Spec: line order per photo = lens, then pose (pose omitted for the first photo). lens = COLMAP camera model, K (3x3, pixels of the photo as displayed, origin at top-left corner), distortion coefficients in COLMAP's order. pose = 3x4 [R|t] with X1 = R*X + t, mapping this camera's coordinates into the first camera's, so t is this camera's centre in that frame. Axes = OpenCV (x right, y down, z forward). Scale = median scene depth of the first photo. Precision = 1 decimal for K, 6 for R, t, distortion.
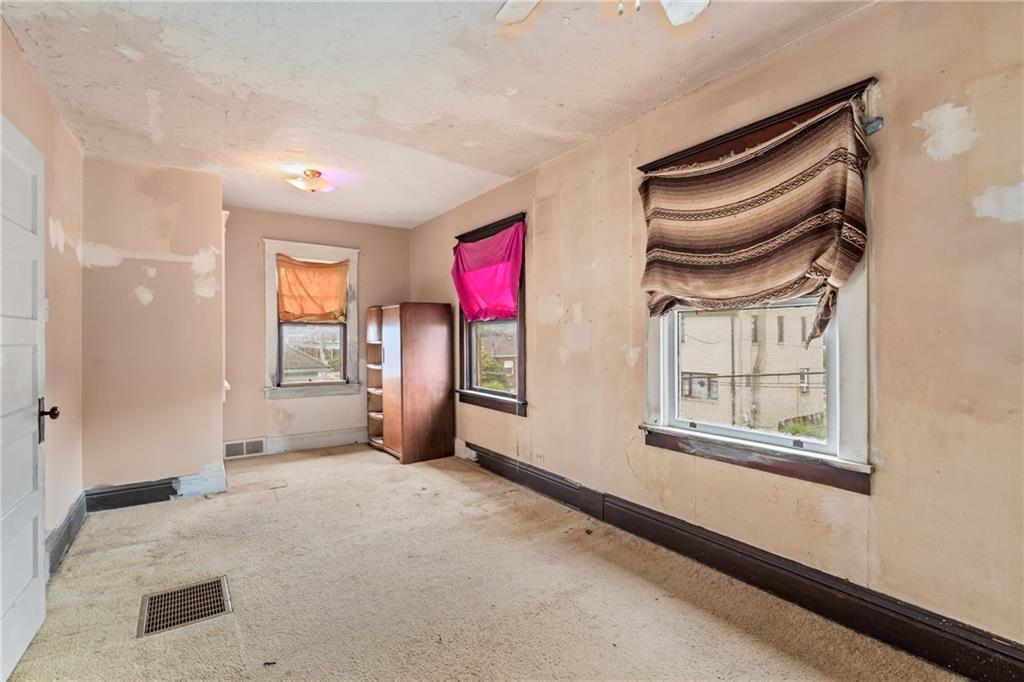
lens RADIAL K [[476.4, 0, 509.0], [0, 476.4, 336.9], [0, 0, 1]] dist [-0.002613, 0.000500]
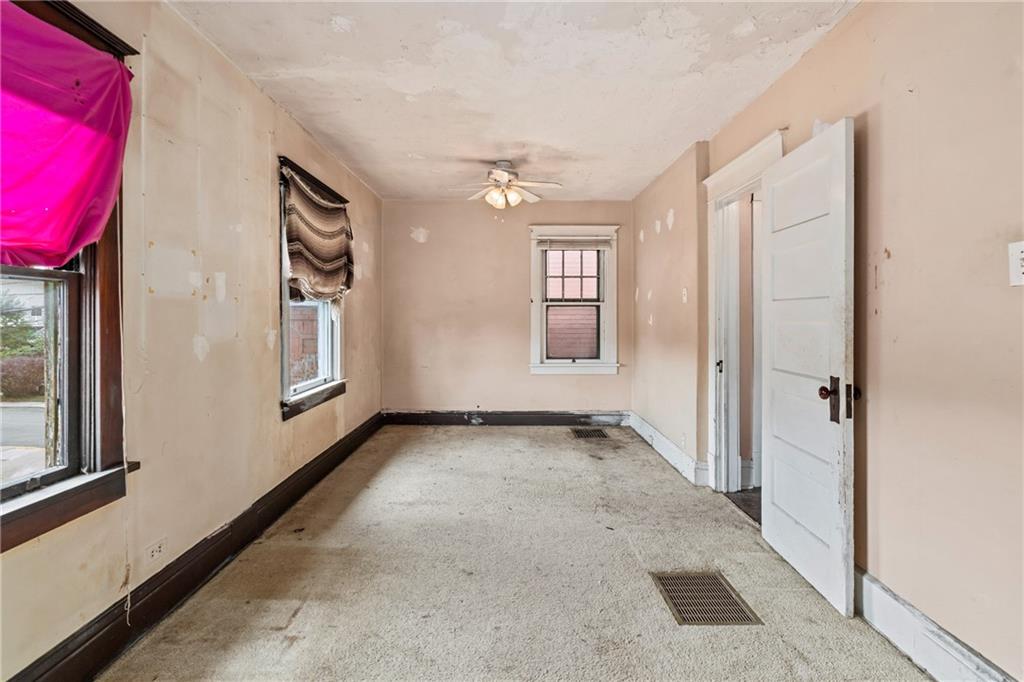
lens RADIAL K [[476.4, 0, 500.9], [0, 476.4, 317.1], [0, 0, 1]] dist [-0.002613, 0.000500]
pose [[-0.820184, 0.006037, 0.572068, -0.630041], [0.006067, 0.999980, -0.001854, 0.000182], [-0.572067, 0.001950, -0.820204, 1.407738]]
